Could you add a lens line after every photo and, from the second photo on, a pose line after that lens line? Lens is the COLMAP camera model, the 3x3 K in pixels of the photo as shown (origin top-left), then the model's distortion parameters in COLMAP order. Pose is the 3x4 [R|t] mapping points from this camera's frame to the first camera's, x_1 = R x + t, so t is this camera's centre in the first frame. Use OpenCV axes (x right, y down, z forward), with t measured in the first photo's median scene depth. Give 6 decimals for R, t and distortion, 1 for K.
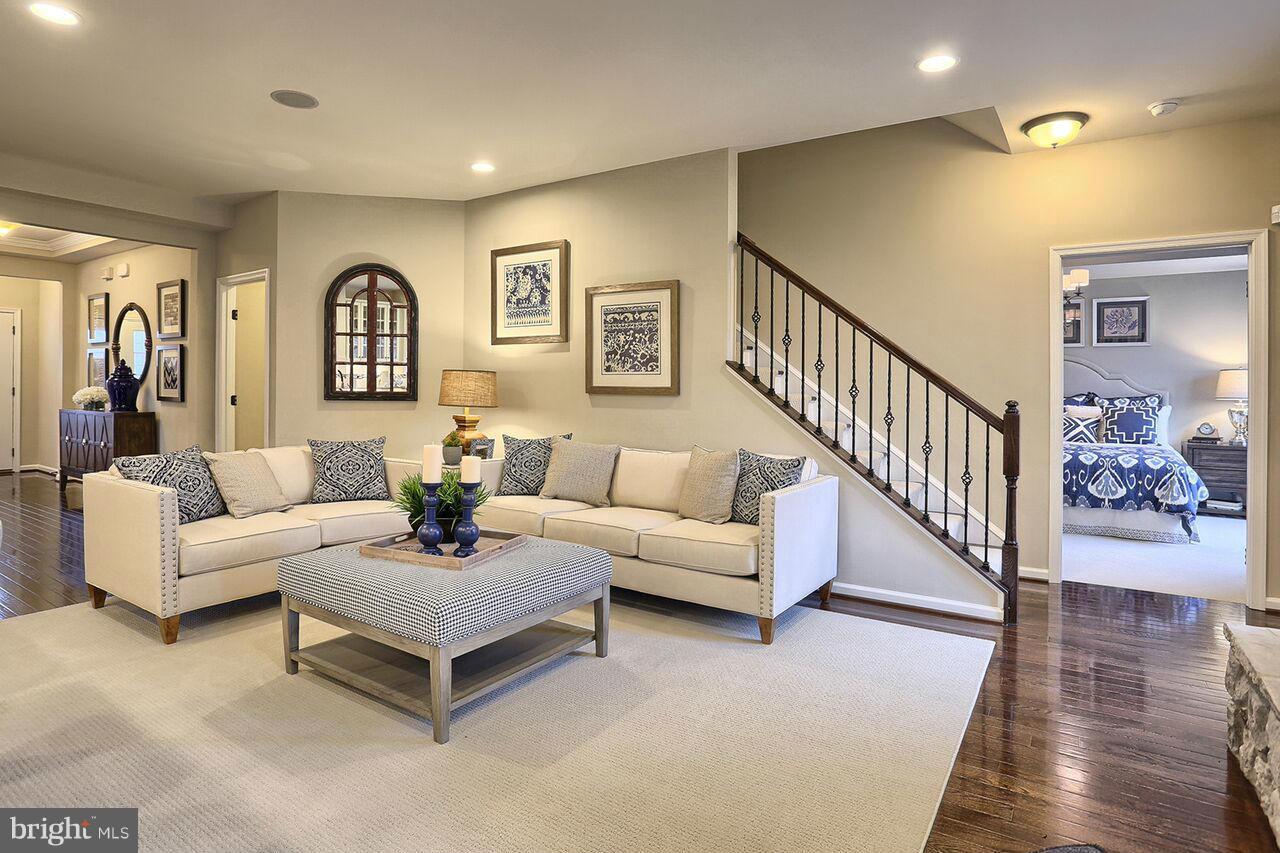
lens RADIAL K [[694.8, 0, 614.6], [0, 694.8, 377.9], [0, 0, 1]] dist [-0.081130, 0.037696]
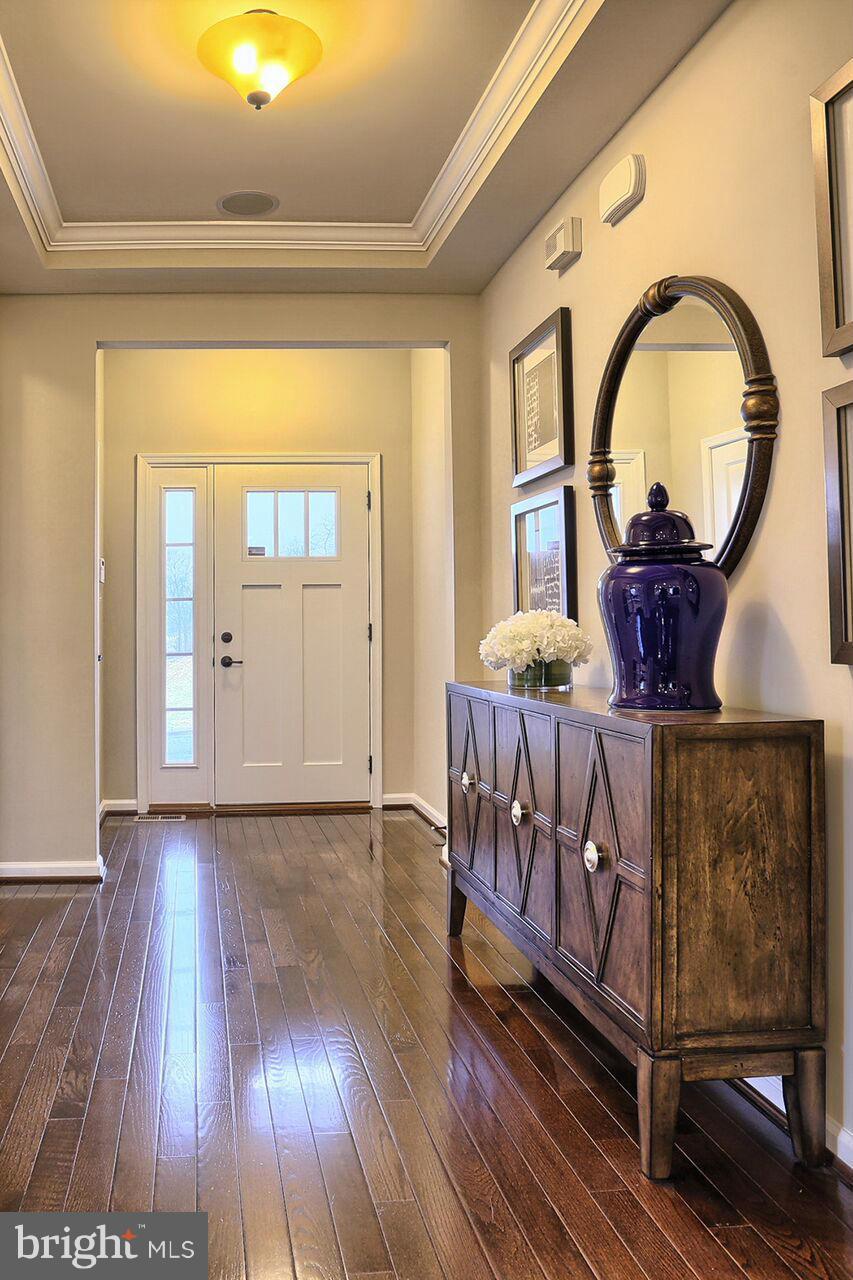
lens RADIAL K [[694.8, 0, 426.5], [0, 694.8, 640.0], [0, 0, 1]] dist [-0.081130, 0.037696]
pose [[0.739478, 0.000743, -0.673181, -0.612370], [0.011569, 0.999838, 0.013812, 0.021487], [0.673082, -0.018001, 0.739349, 0.747097]]
